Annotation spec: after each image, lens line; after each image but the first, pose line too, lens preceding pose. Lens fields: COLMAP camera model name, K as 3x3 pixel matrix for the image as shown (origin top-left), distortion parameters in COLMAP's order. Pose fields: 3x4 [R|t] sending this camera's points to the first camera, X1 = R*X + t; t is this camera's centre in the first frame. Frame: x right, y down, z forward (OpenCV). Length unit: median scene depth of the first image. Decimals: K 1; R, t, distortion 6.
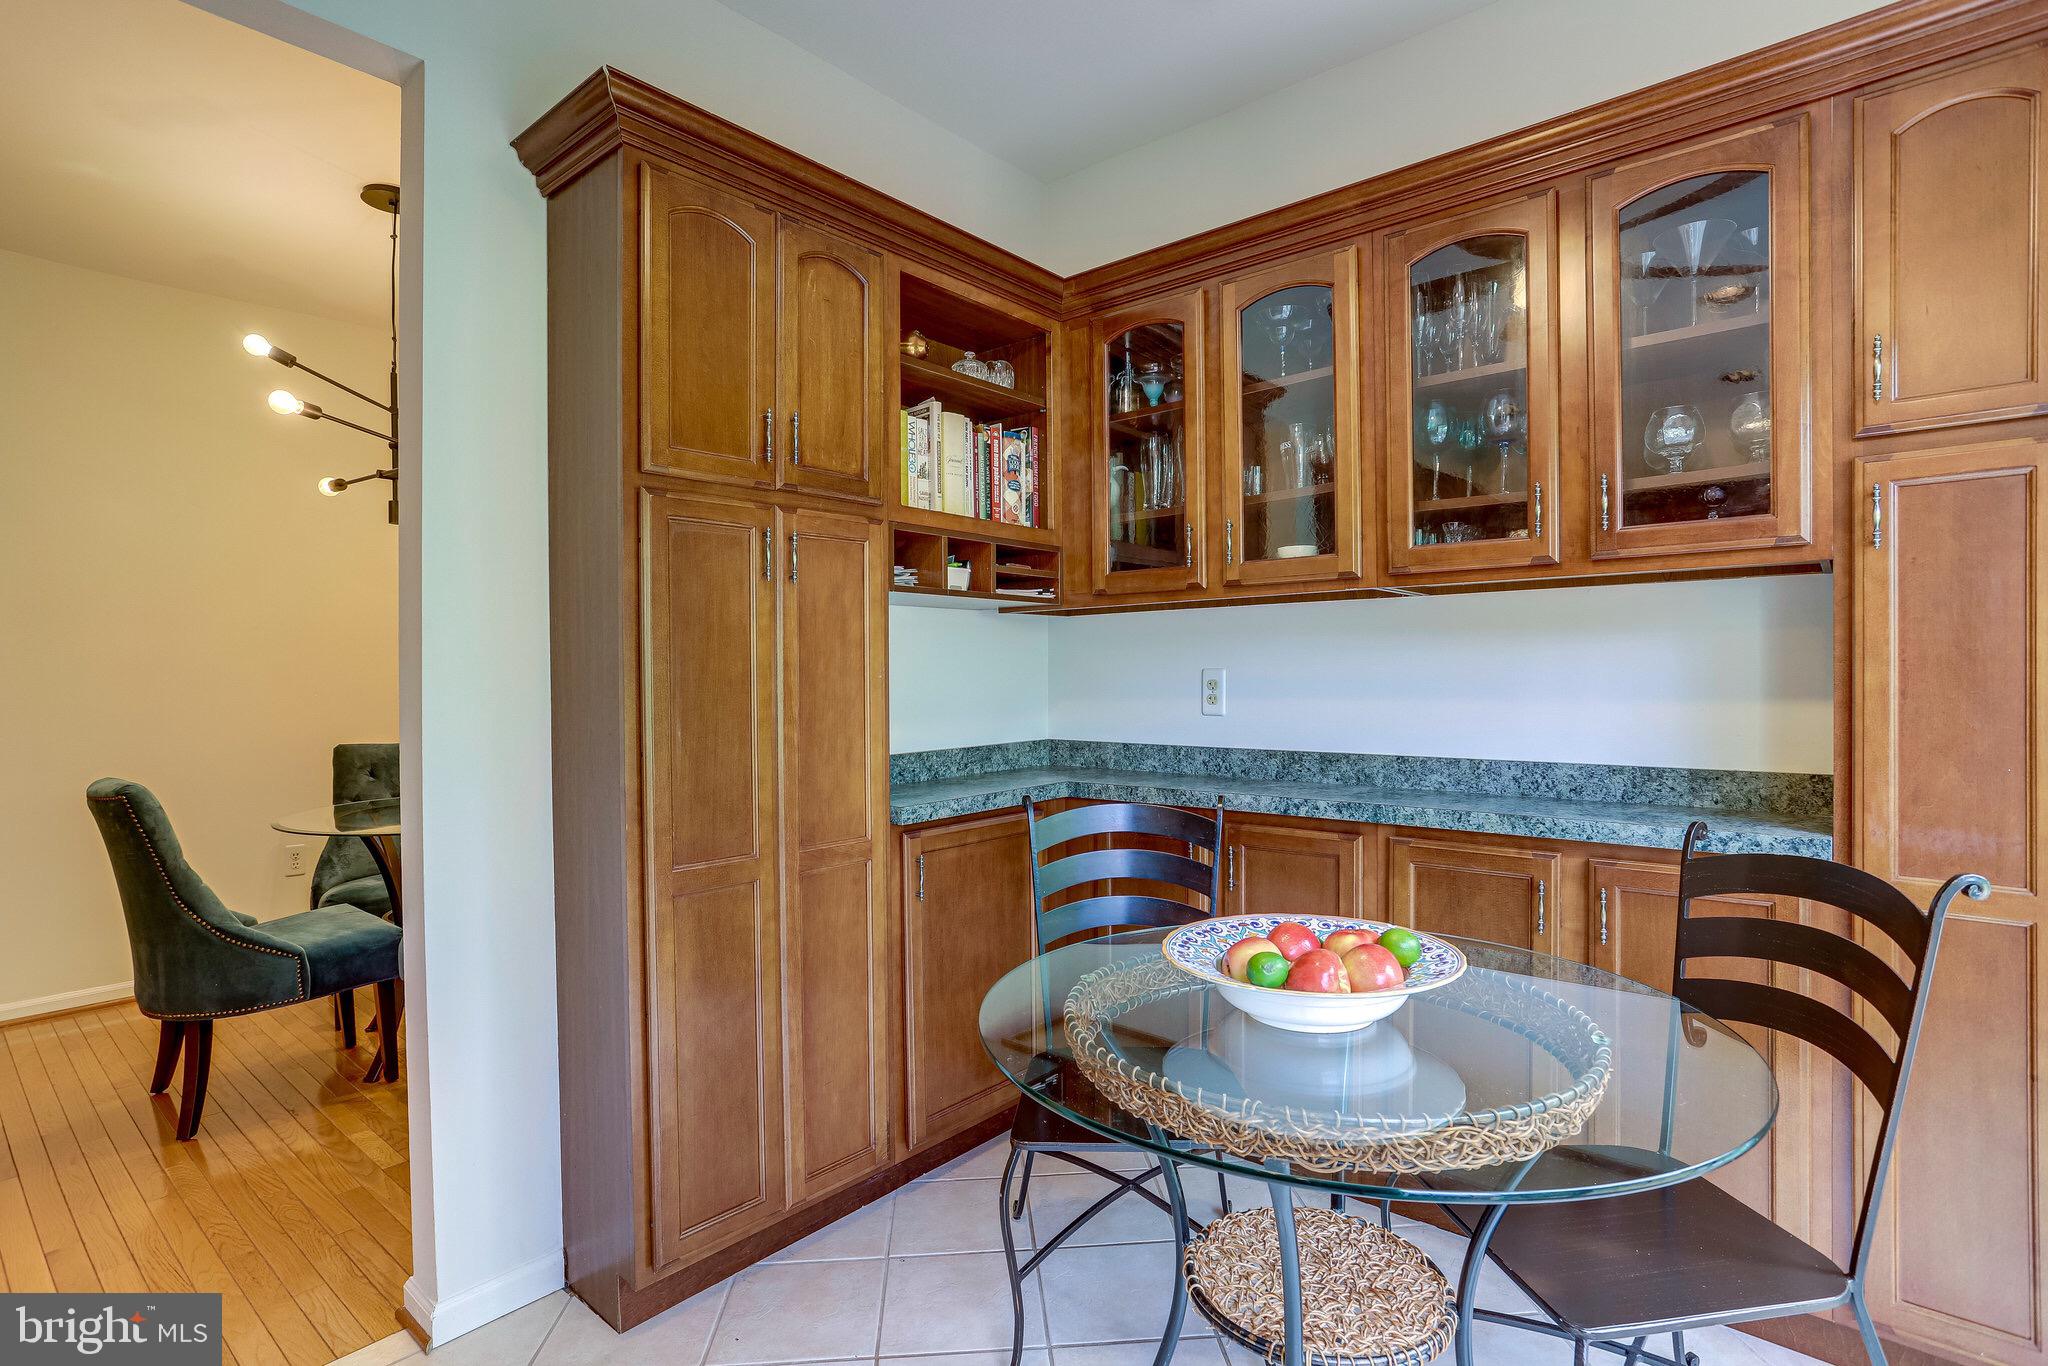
lens RADIAL K [[1028.4, 0, 1024.0], [0, 1028.4, 683.0], [0, 0, 1]] dist [-0.052735, 0.036576]
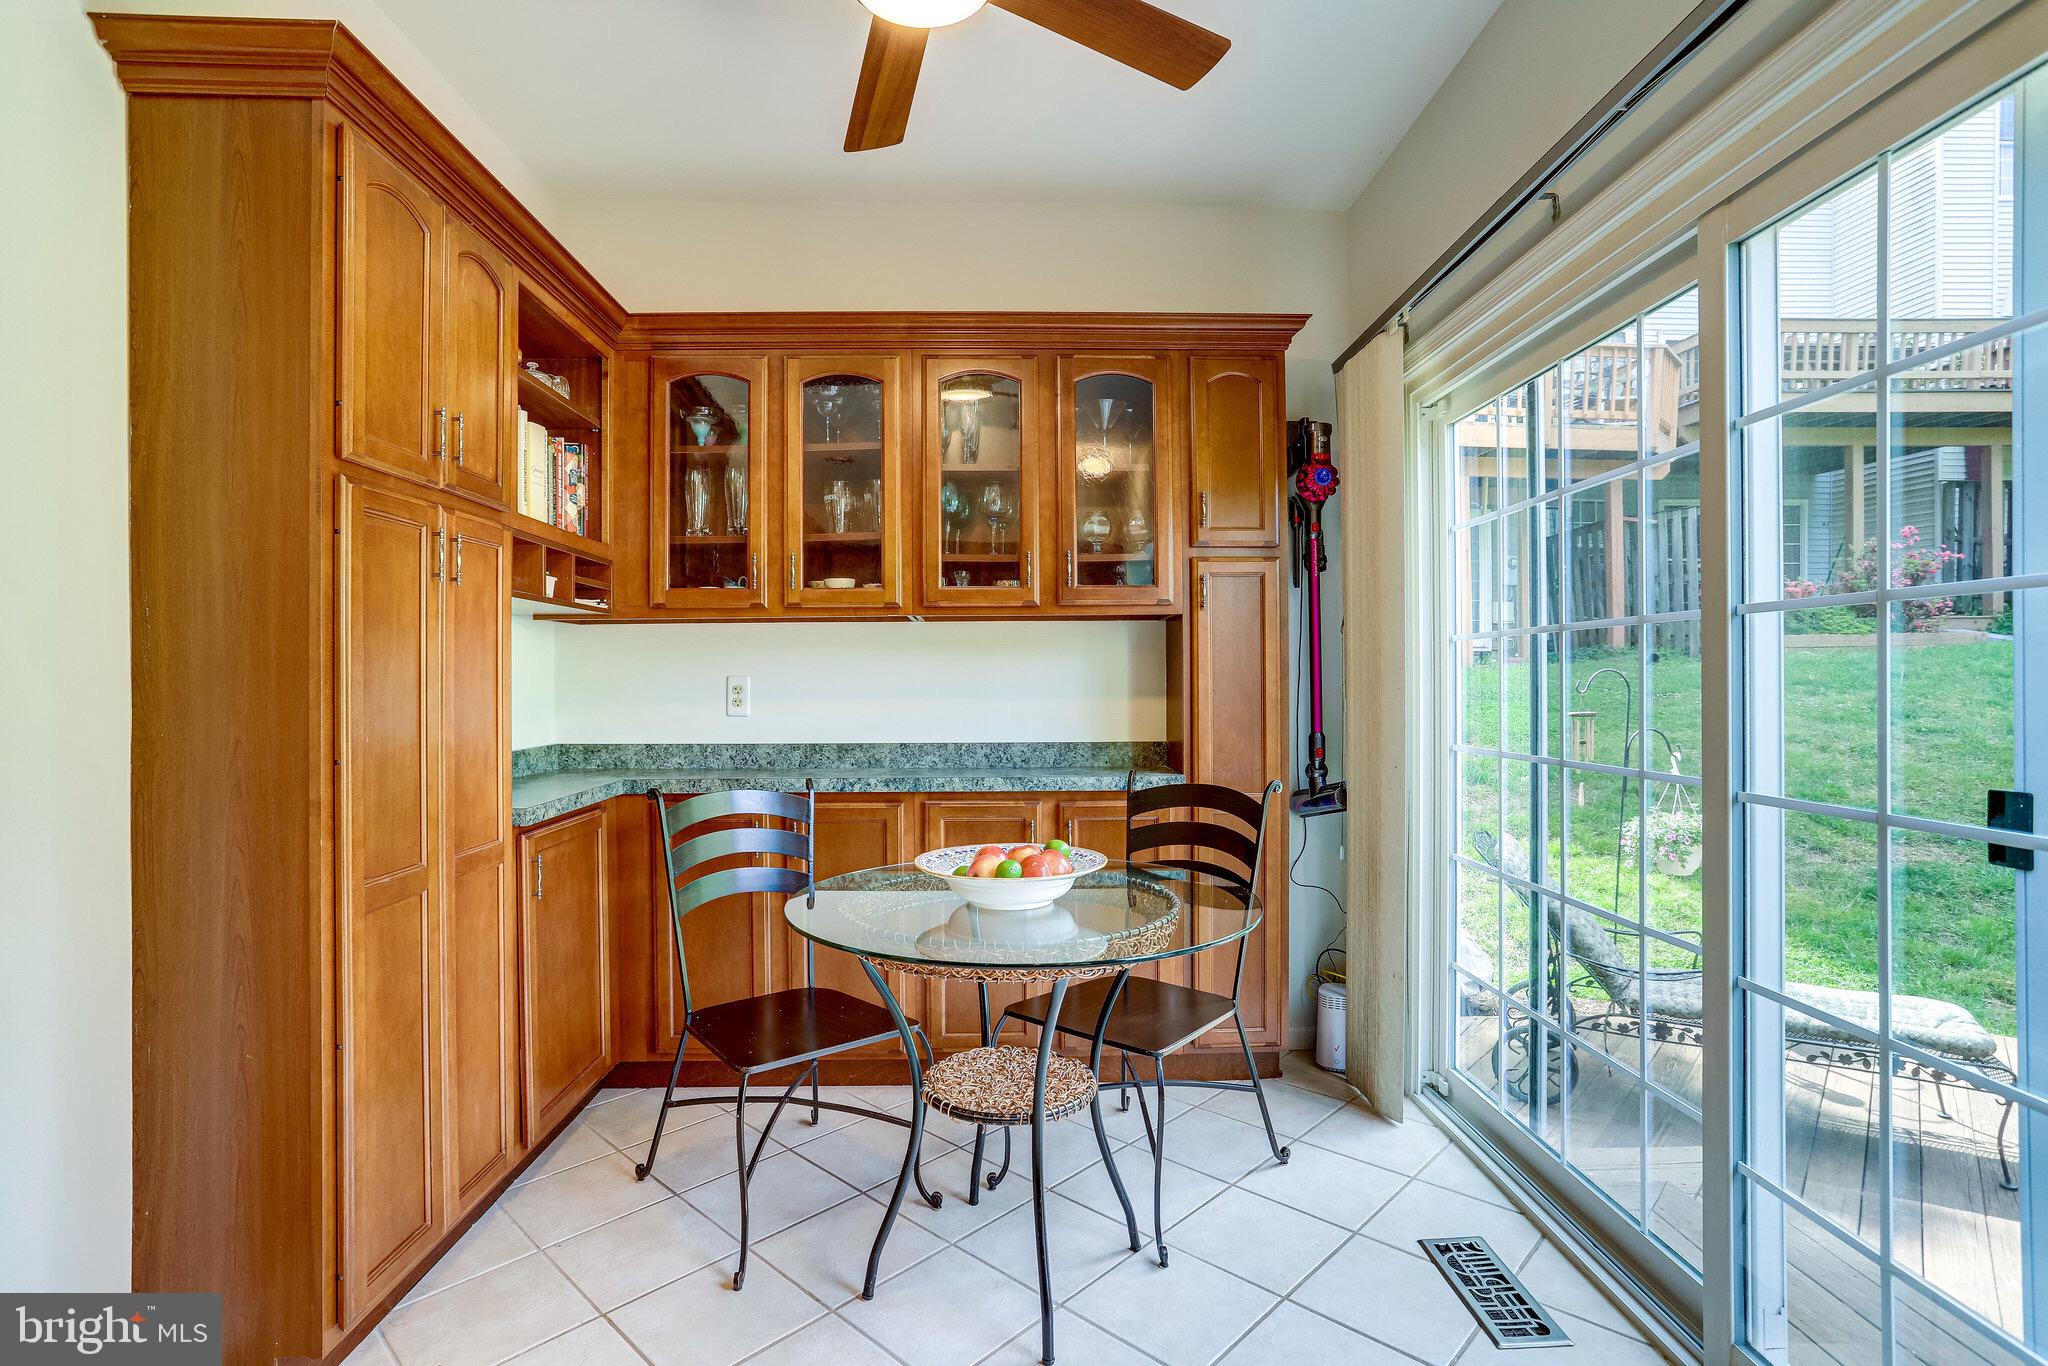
lens RADIAL K [[1028.4, 0, 1024.0], [0, 1028.4, 683.0], [0, 0, 1]] dist [-0.052735, 0.036576]
pose [[0.734038, 0.002738, 0.679102, -0.469255], [0.004695, 0.999948, -0.009107, 0.007810], [-0.679092, 0.009873, 0.733987, -0.083801]]
